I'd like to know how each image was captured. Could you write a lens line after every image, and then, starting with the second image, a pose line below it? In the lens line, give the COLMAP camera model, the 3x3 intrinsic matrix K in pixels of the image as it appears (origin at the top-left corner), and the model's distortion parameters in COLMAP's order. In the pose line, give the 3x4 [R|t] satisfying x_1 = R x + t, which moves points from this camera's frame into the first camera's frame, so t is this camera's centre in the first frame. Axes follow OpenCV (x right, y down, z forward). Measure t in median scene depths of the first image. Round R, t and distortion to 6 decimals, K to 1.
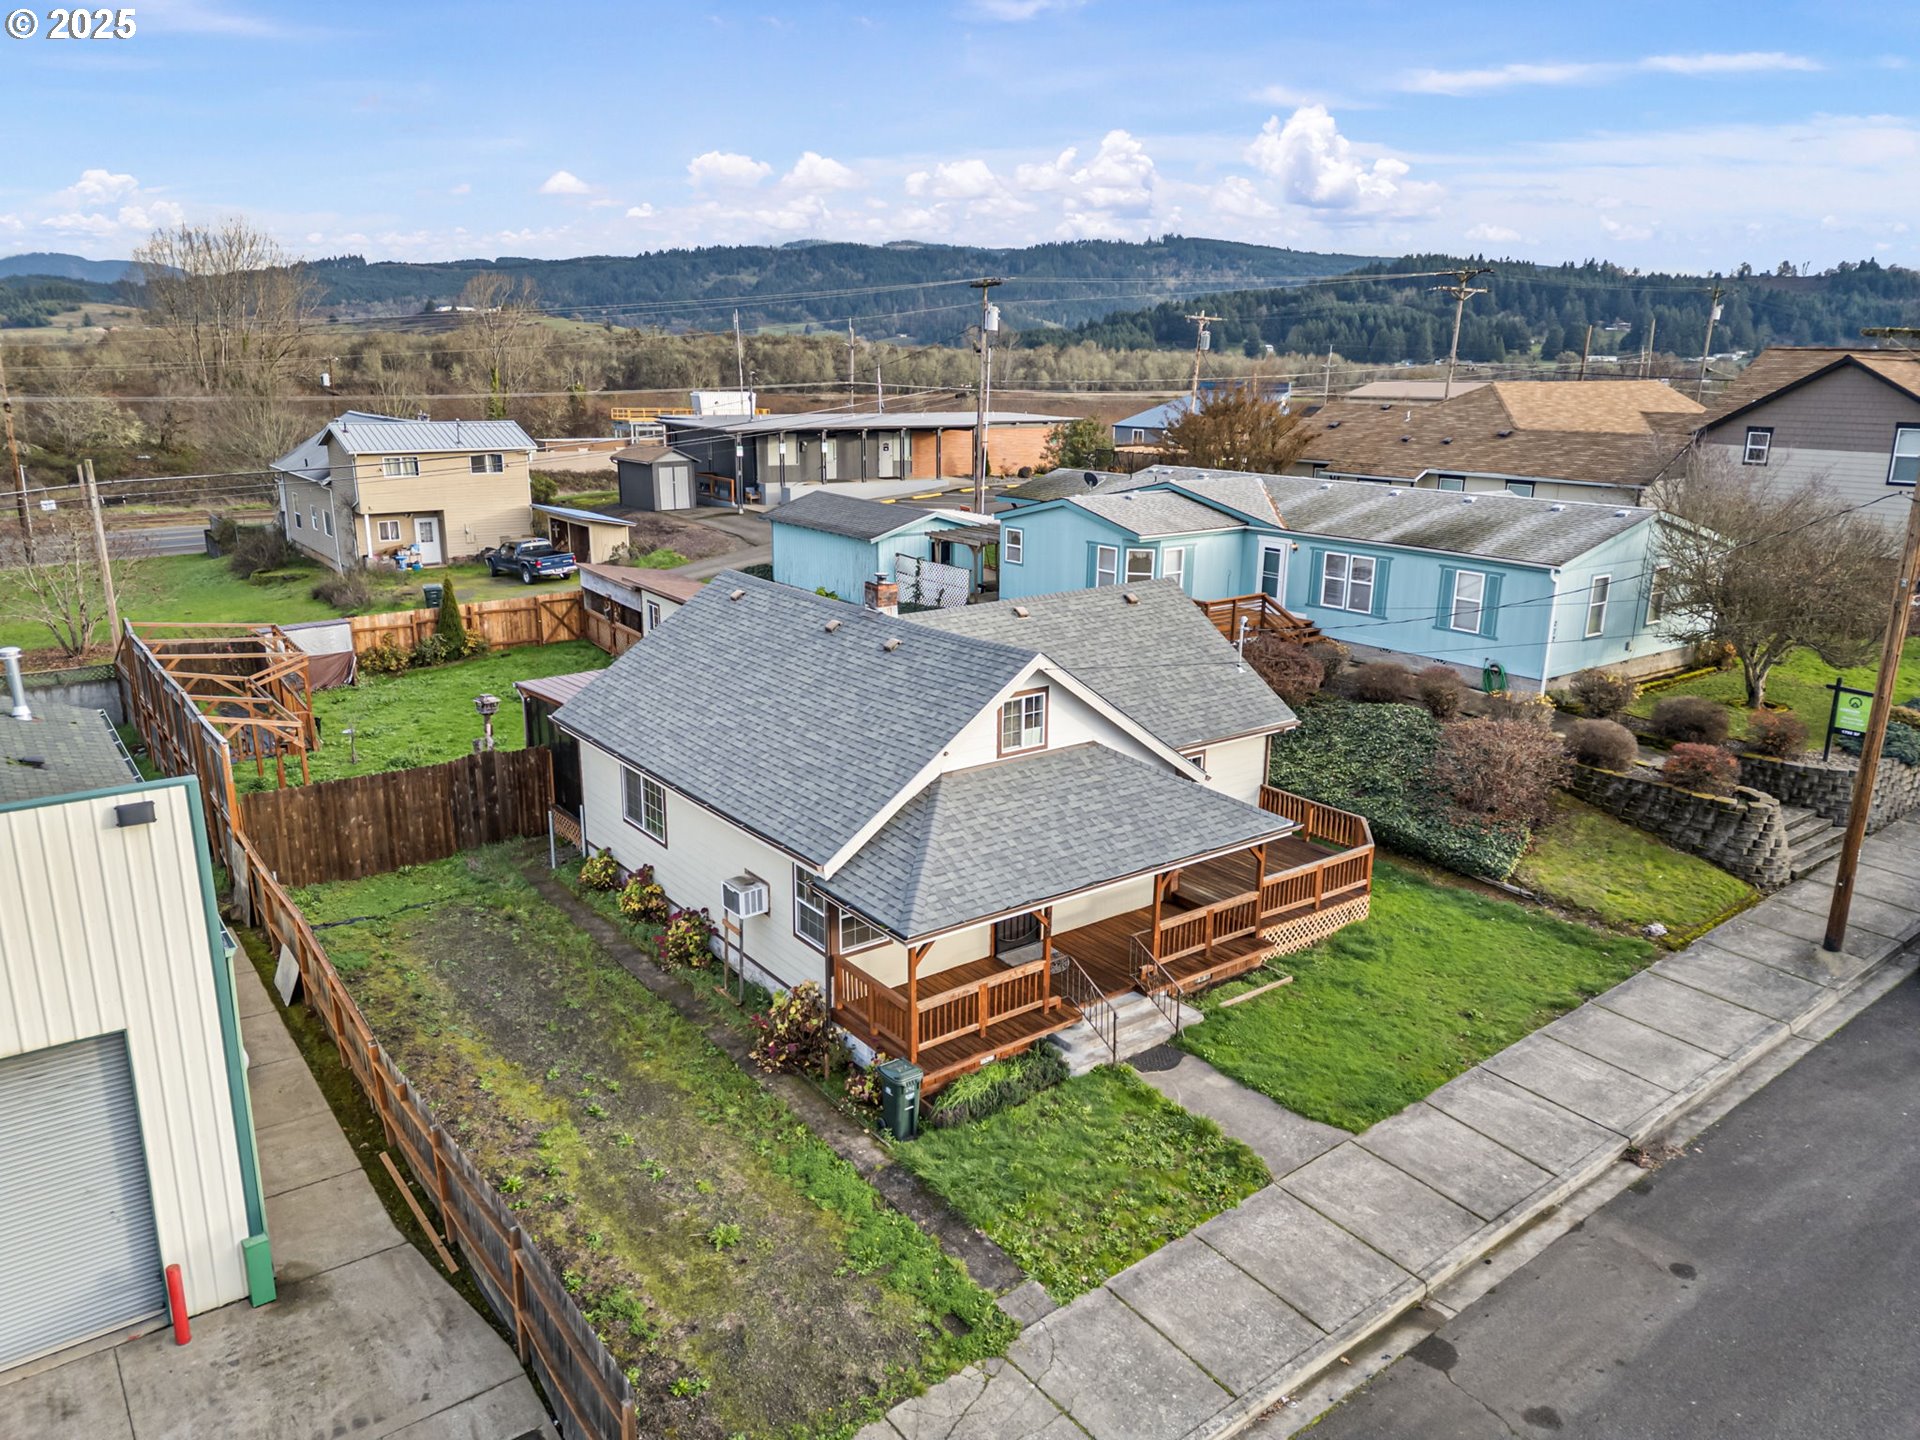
lens RADIAL K [[1347.3, 0, 956.9], [0, 1347.3, 703.0], [0, 0, 1]] dist [0.054066, -0.036365]
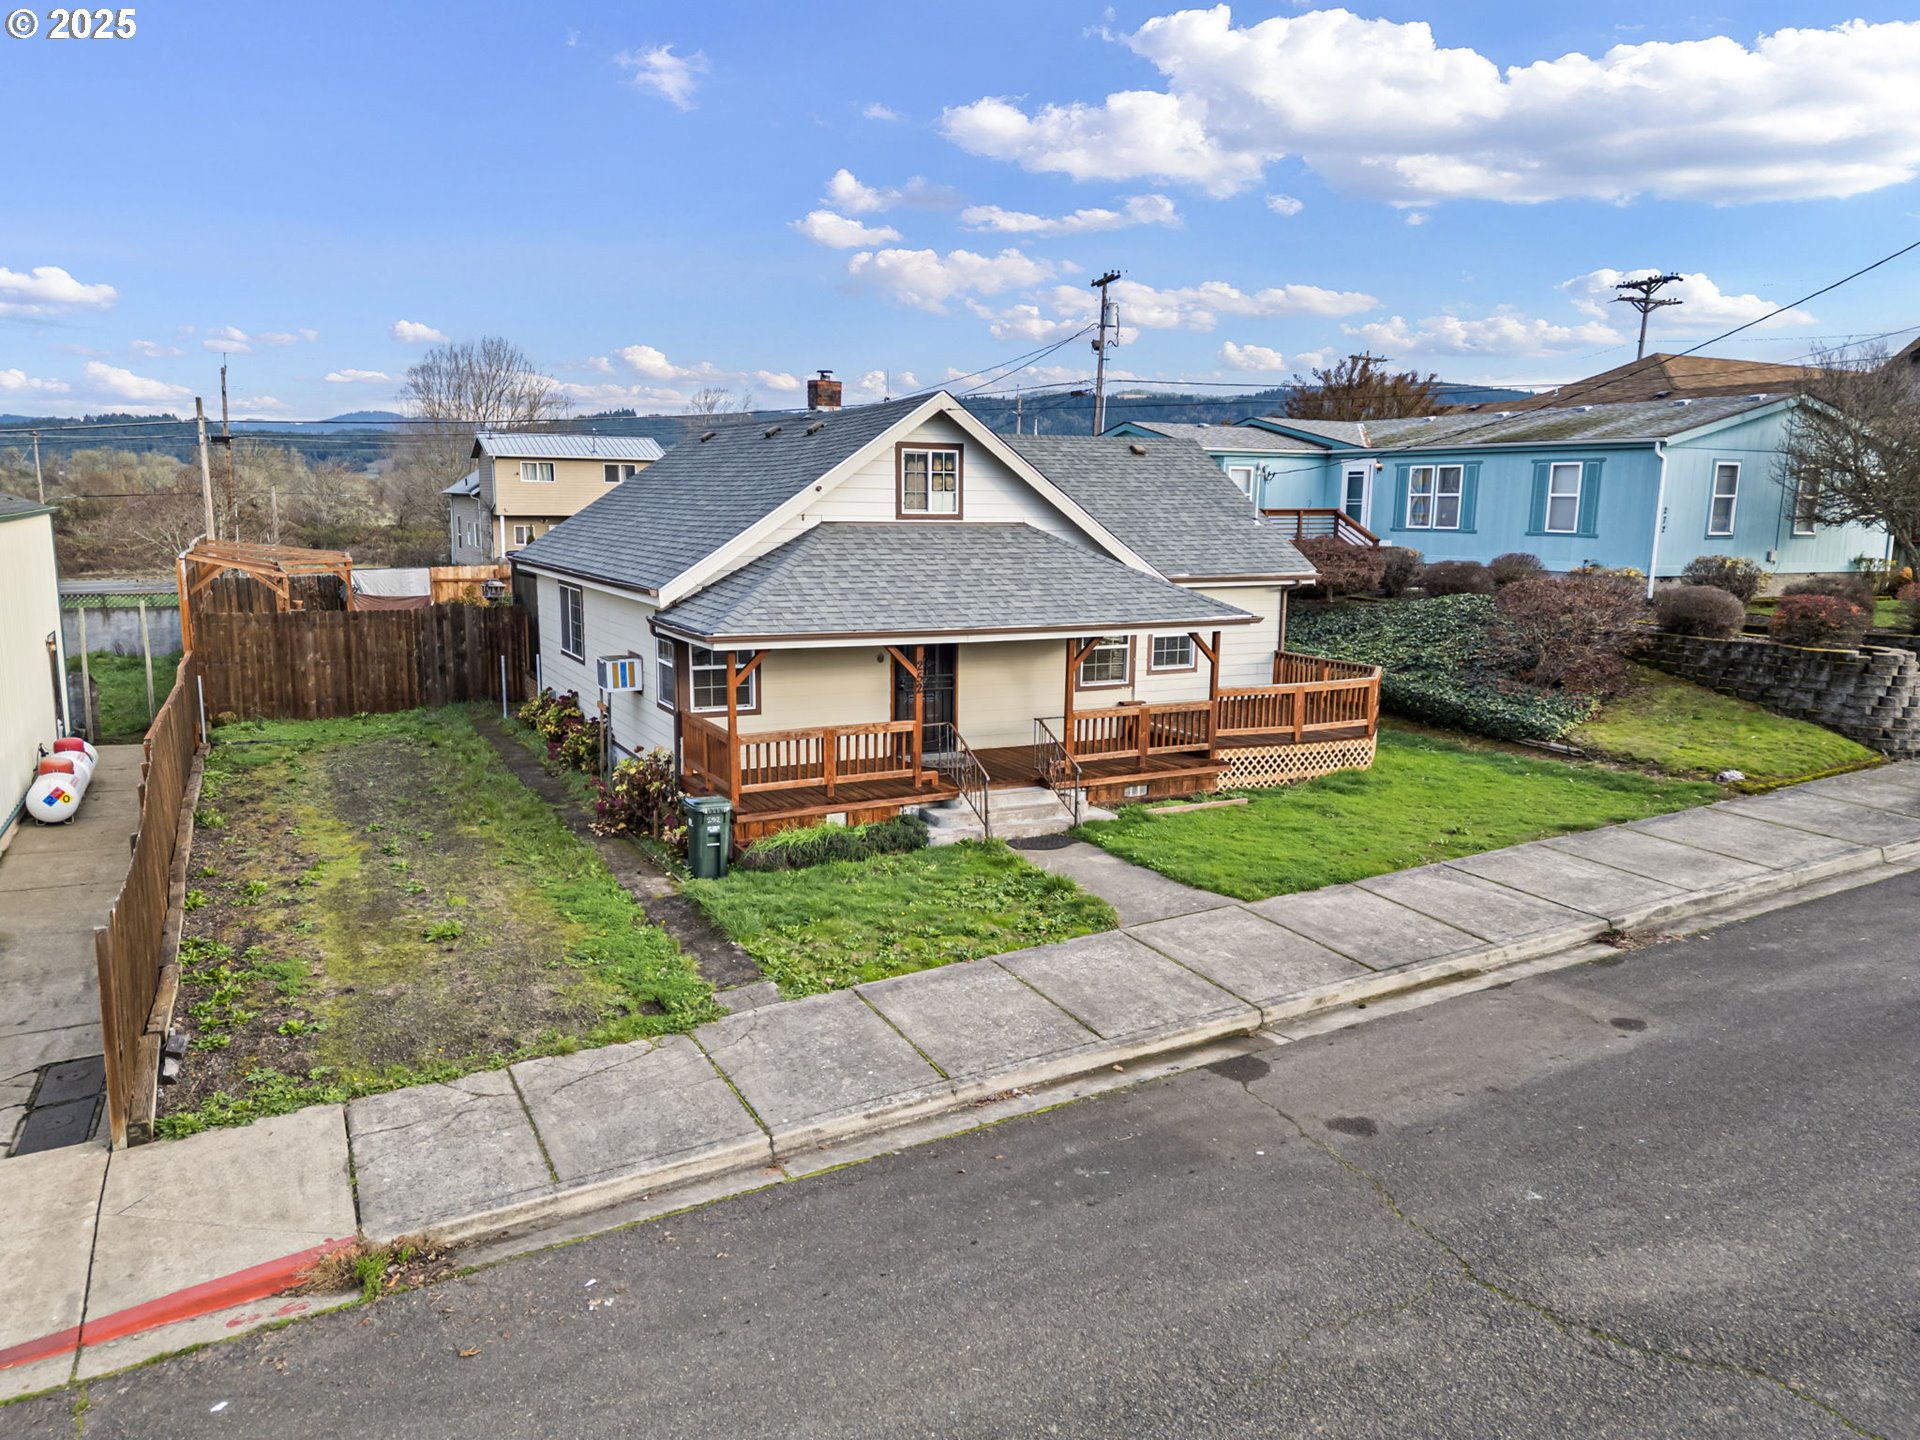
lens RADIAL K [[1347.3, 0, 959.4], [0, 1347.3, 705.7], [0, 0, 1]] dist [0.054066, -0.036365]
pose [[0.986789, 0.027960, -0.159582, 0.200076], [-0.043743, 0.994395, -0.096260, 0.229406], [0.155996, 0.101969, 0.982480, 0.144440]]
